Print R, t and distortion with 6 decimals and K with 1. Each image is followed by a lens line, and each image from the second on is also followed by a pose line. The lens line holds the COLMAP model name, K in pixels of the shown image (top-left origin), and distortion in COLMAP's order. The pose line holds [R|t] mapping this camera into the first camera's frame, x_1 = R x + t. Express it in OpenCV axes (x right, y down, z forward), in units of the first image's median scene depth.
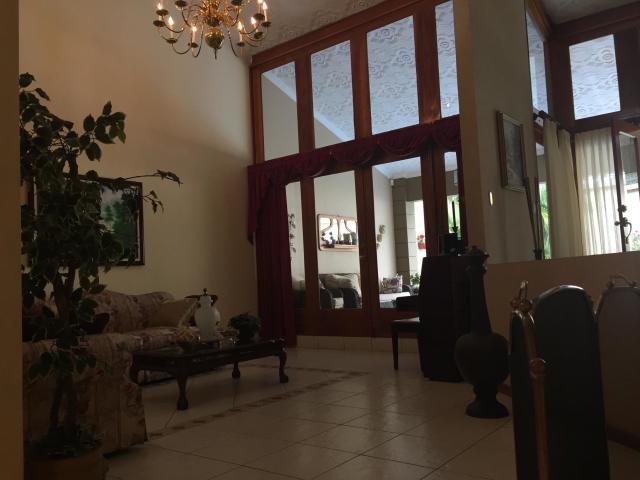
lens RADIAL K [[550.8, 0, 320.0], [0, 550.8, 240.0], [0, 0, 1]] dist [0.002262, -0.001160]
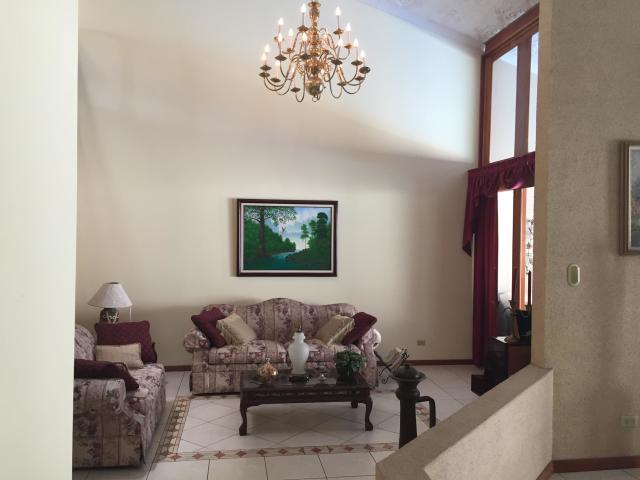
lens RADIAL K [[538.6, 0, 320.0], [0, 538.6, 240.0], [0, 0, 1]] dist [0.047395, -0.000838]
pose [[0.723415, 0.062360, -0.687591, 0.409210], [0.004879, 0.995426, 0.095411, -0.135452], [0.690396, -0.072377, 0.719802, 0.210265]]
